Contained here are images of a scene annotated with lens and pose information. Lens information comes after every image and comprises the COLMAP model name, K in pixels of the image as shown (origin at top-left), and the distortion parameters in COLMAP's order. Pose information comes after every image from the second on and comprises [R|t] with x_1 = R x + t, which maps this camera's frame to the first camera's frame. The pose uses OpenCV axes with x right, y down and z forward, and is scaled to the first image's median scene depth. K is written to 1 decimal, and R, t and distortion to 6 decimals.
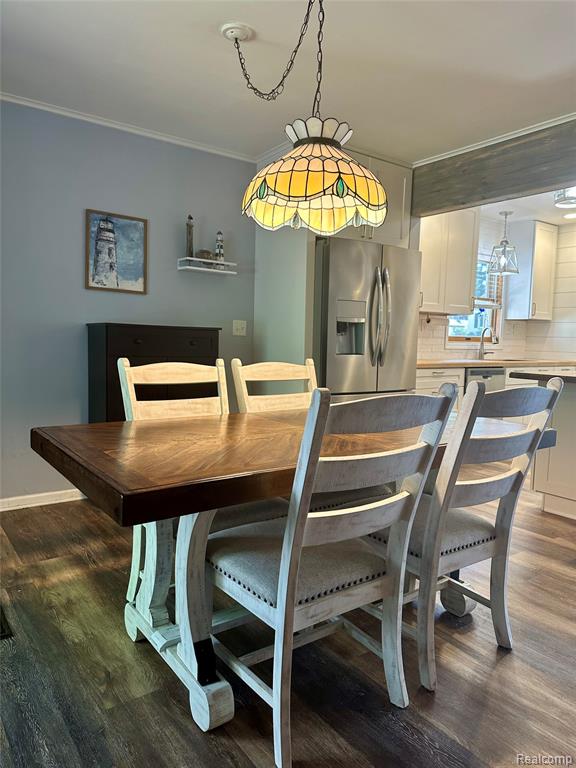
lens RADIAL K [[545.5, 0, 293.1], [0, 545.5, 383.8], [0, 0, 1]] dist [0.073910, -0.085178]
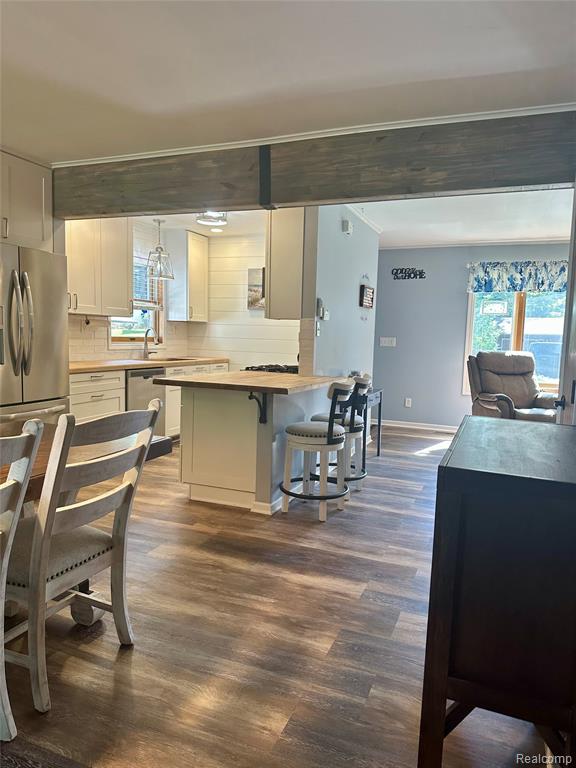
lens RADIAL K [[540.2, 0, 288.0], [0, 540.2, 384.0], [0, 0, 1]] dist [0.084522, -0.087923]
pose [[0.857863, -0.050436, 0.511397, 0.059519], [0.038757, 0.998688, 0.033481, -0.029259], [-0.512415, -0.008902, 0.858692, -0.042887]]
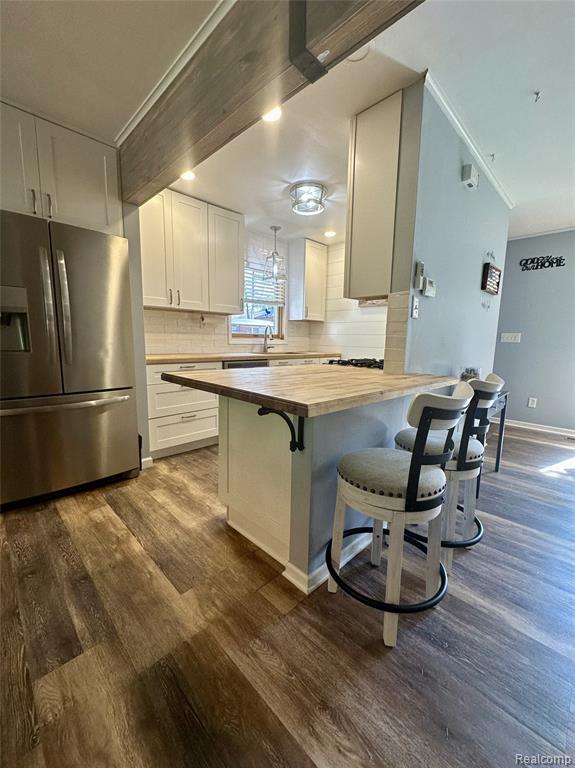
lens RADIAL K [[315.6, 0, 287.5], [0, 315.6, 384.0], [0, 0, 1]] dist [-0.003115, -0.000244]
pose [[0.989838, -0.026332, 0.139737, 0.411225], [0.017879, 0.997952, 0.061412, -0.023811], [-0.141068, -0.058290, 0.988282, 0.415896]]
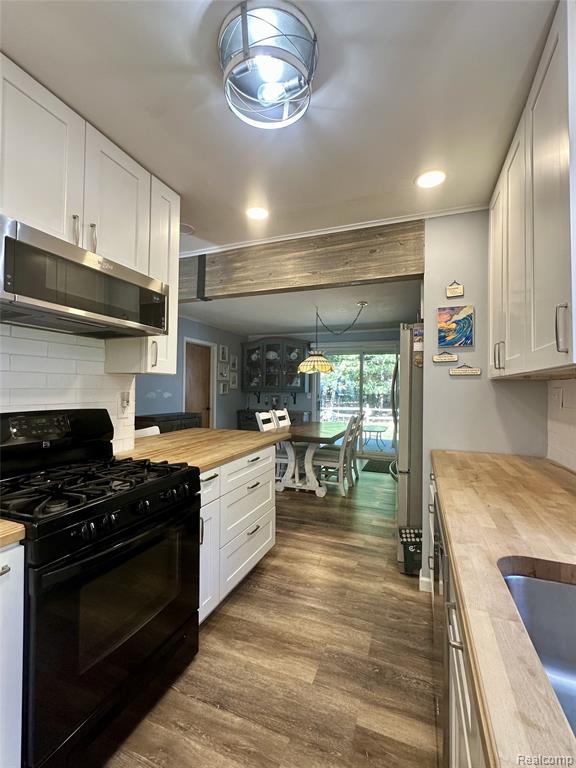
lens RADIAL K [[335.4, 0, 286.2], [0, 335.4, 387.6], [0, 0, 1]] dist [-0.003620, -0.000163]
pose [[-0.850557, -0.040355, -0.524332, 0.677174], [-0.081020, 0.995203, 0.054834, -0.142291], [0.519604, 0.089121, -0.849746, 1.357407]]
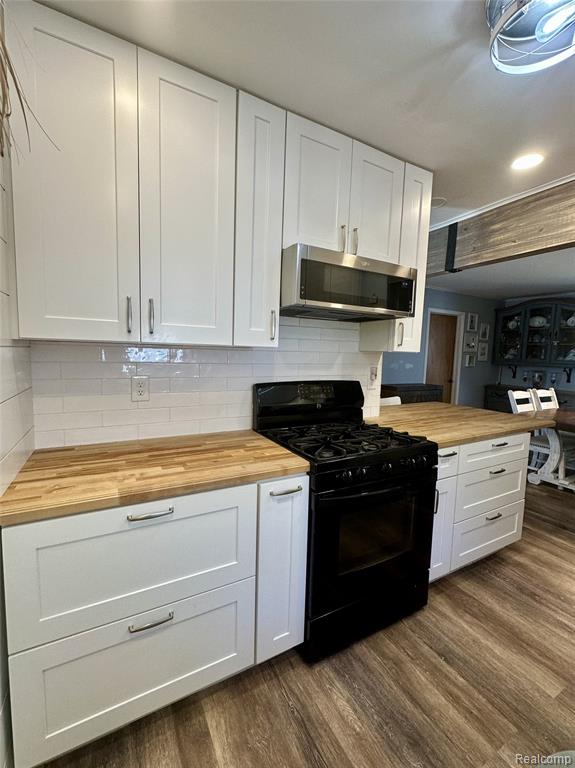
lens RADIAL K [[325.9, 0, 287.5], [0, 325.9, 384.0], [0, 0, 1]] dist [-0.002441, 0.000507]
pose [[-0.988375, -0.068924, 0.135517, 0.689287], [-0.042733, 0.981345, 0.187444, -0.160181], [-0.145908, 0.179474, -0.972882, 1.387579]]
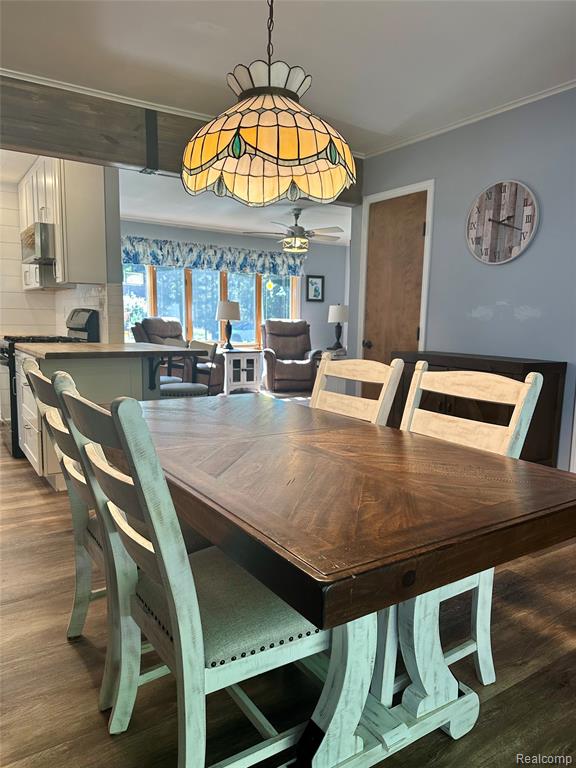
lens RADIAL K [[545.5, 0, 293.1], [0, 545.5, 383.8], [0, 0, 1]] dist [0.073910, -0.085178]
pose [[0.053252, -0.147090, 0.987689, -0.393256], [0.068759, 0.987285, 0.143323, -0.059267], [-0.996211, 0.060280, 0.062689, 0.436521]]
